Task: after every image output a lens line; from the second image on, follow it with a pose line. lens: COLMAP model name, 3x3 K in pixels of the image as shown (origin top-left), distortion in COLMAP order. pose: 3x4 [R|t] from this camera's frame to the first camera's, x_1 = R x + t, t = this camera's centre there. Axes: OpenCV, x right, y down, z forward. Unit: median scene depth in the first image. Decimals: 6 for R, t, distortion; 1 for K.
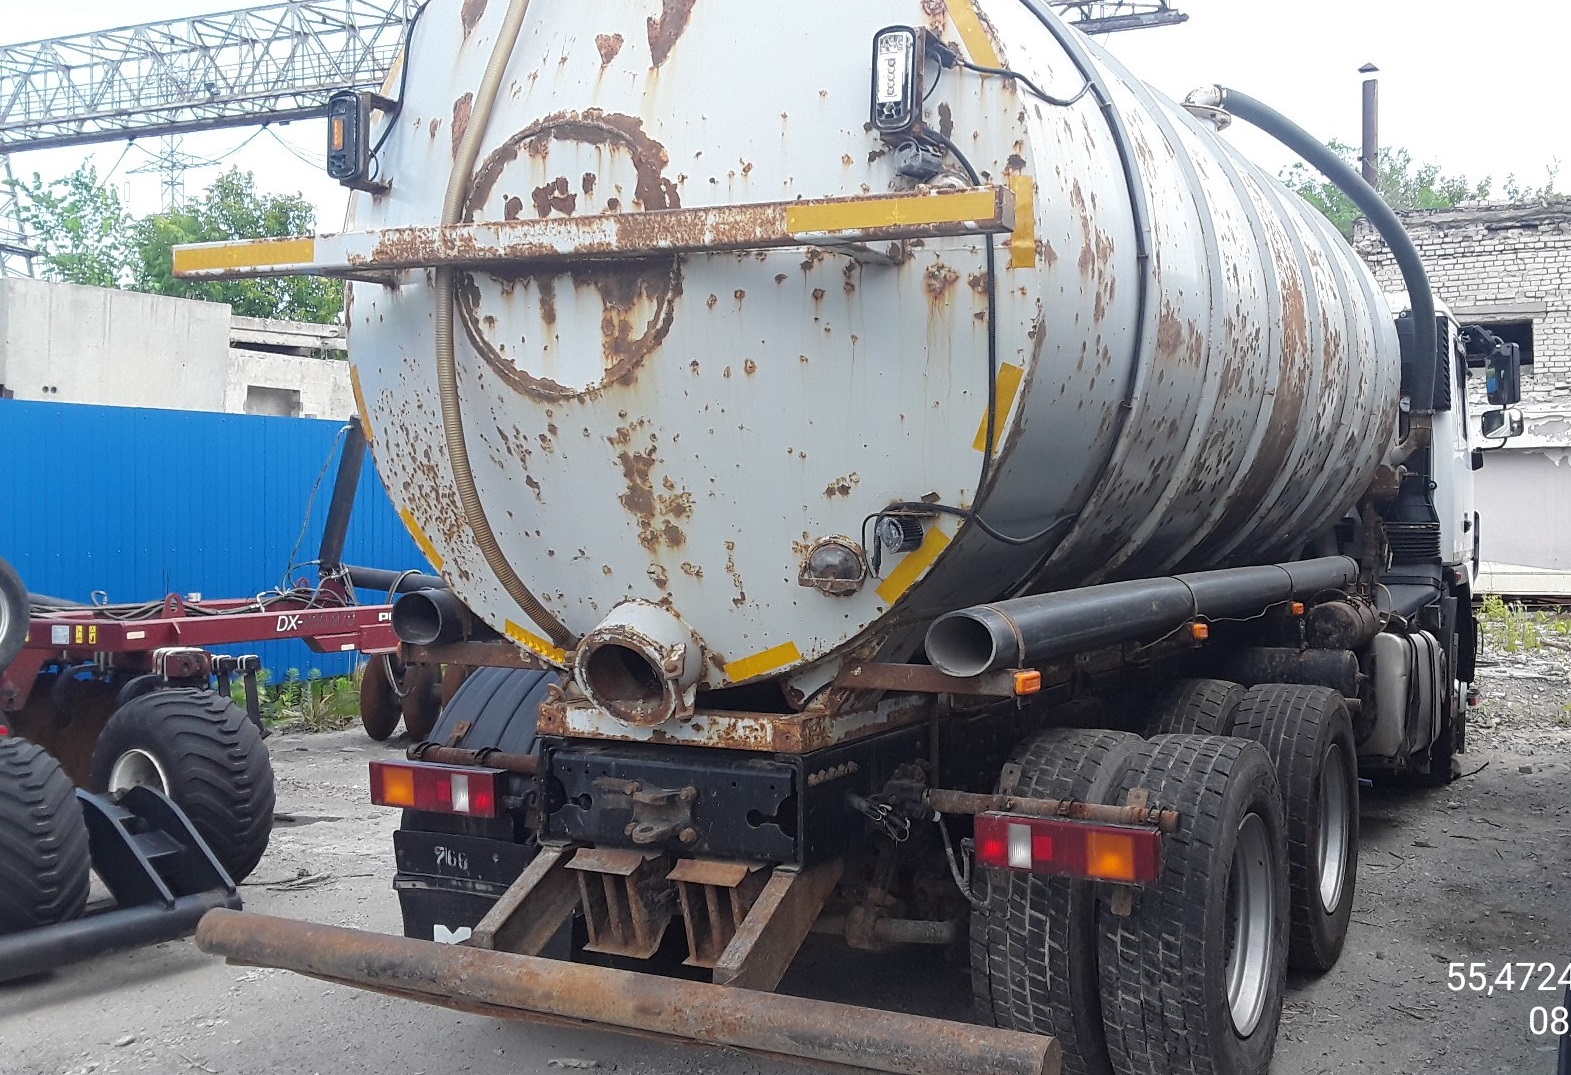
lens RADIAL K [[1759.5, 0, 786.5], [0, 1759.5, 525.9], [0, 0, 1]] dist [0.060709, 0.000000]
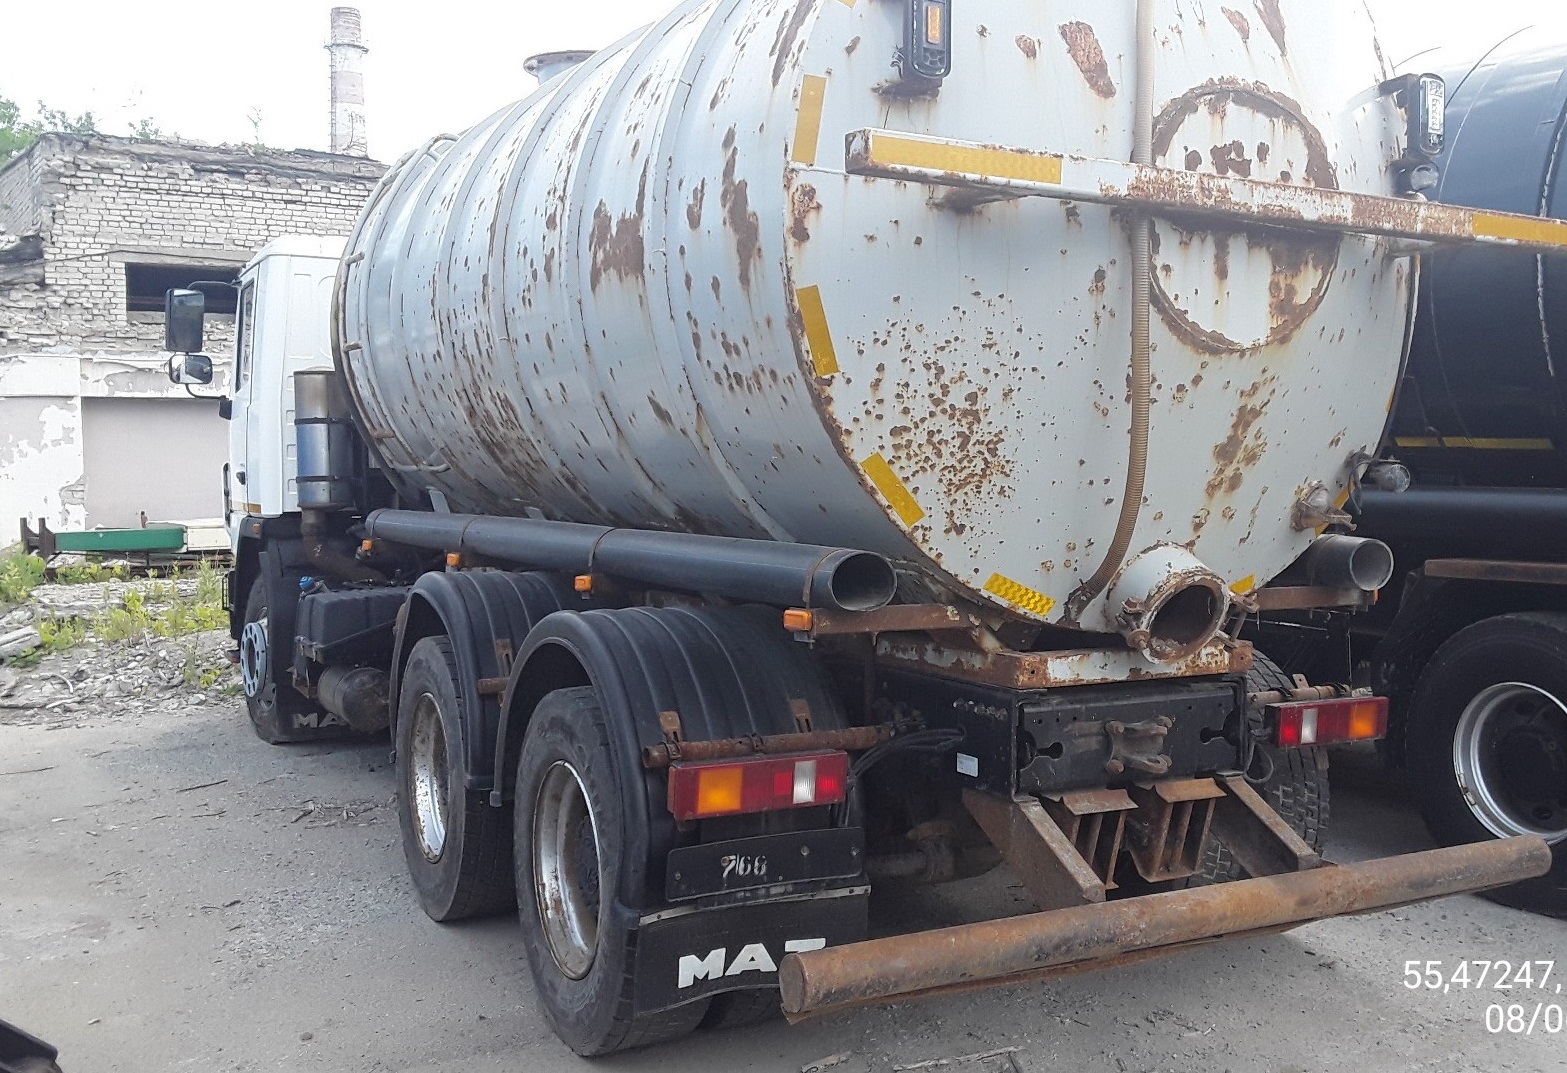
lens RADIAL K [[1947.6, 0, 783.6], [0, 1947.6, 538.7], [0, 0, 1]] dist [0.058669, 0.000000]
pose [[0.468349, -0.036933, 0.882771, -1.260605], [0.009933, 0.999283, 0.036538, -0.006059], [-0.883488, -0.008344, 0.468380, 0.674831]]
